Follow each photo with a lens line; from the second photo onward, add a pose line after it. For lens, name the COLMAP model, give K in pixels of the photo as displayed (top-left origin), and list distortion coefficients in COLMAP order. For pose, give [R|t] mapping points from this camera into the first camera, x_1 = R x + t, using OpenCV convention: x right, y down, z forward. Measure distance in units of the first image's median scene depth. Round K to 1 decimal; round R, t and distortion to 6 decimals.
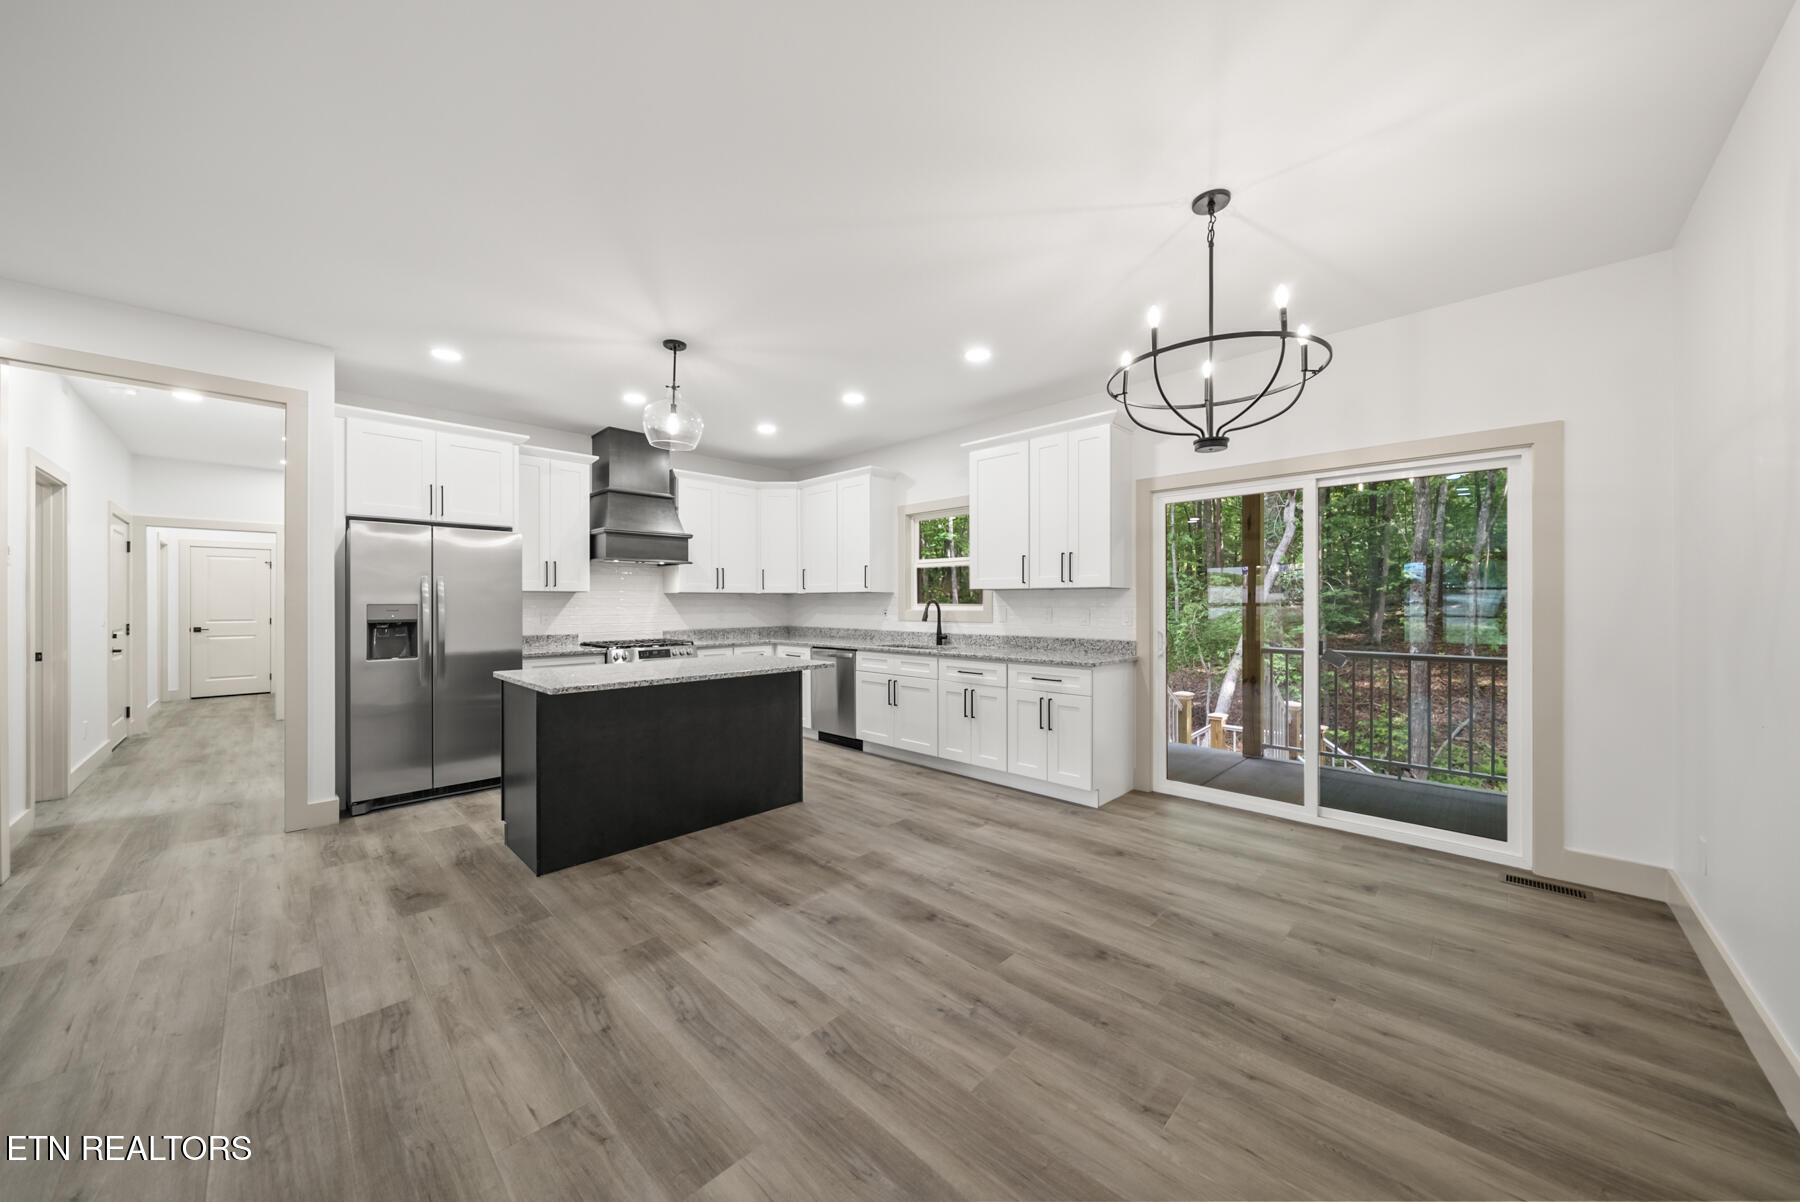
lens RADIAL K [[618.4, 0, 908.1], [0, 618.4, 602.9], [0, 0, 1]] dist [-0.003829, 0.000356]
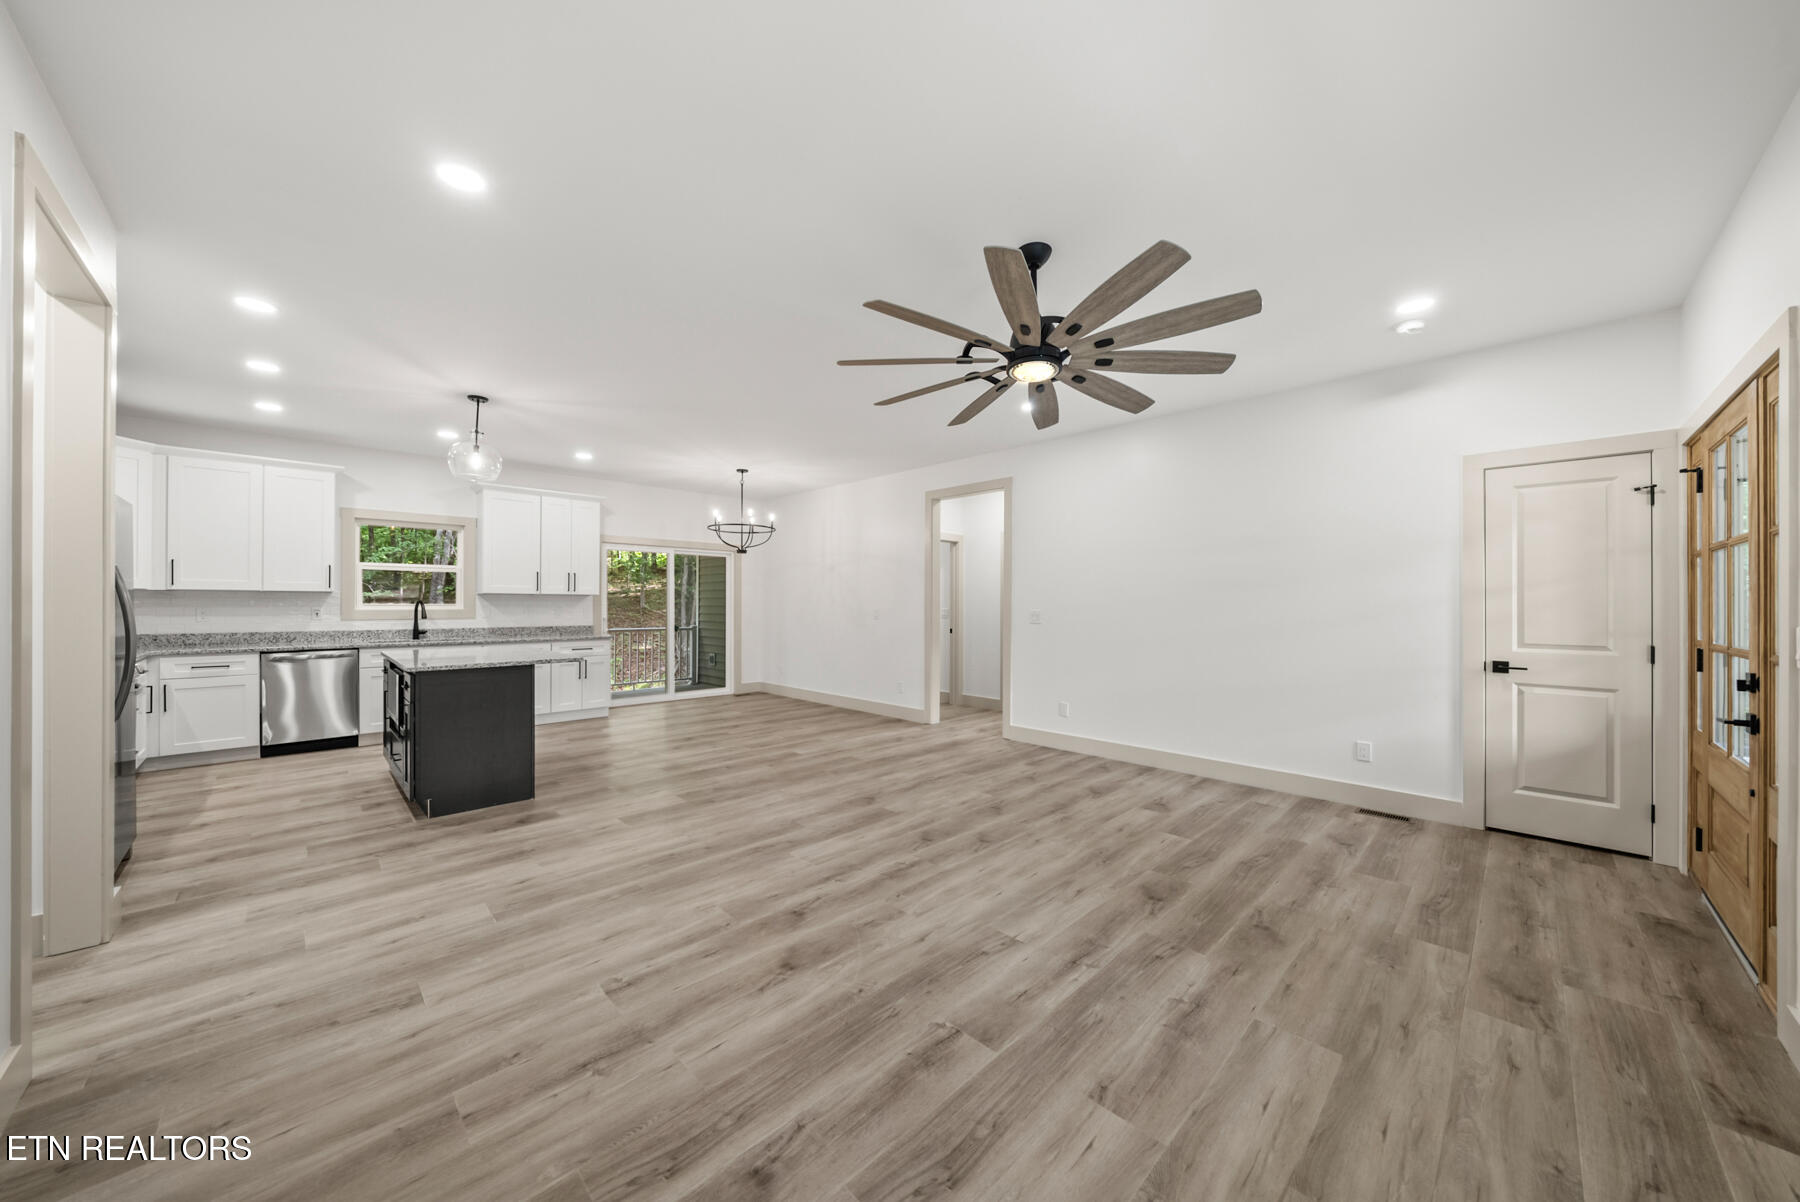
lens RADIAL K [[618.4, 0, 888.5], [0, 618.4, 603.3], [0, 0, 1]] dist [-0.003829, 0.000356]
pose [[0.037241, 0.001803, 0.999305, -1.274543], [-0.004368, 0.999989, -0.001641, -0.001860], [-0.999297, -0.004304, 0.037248, 0.090543]]
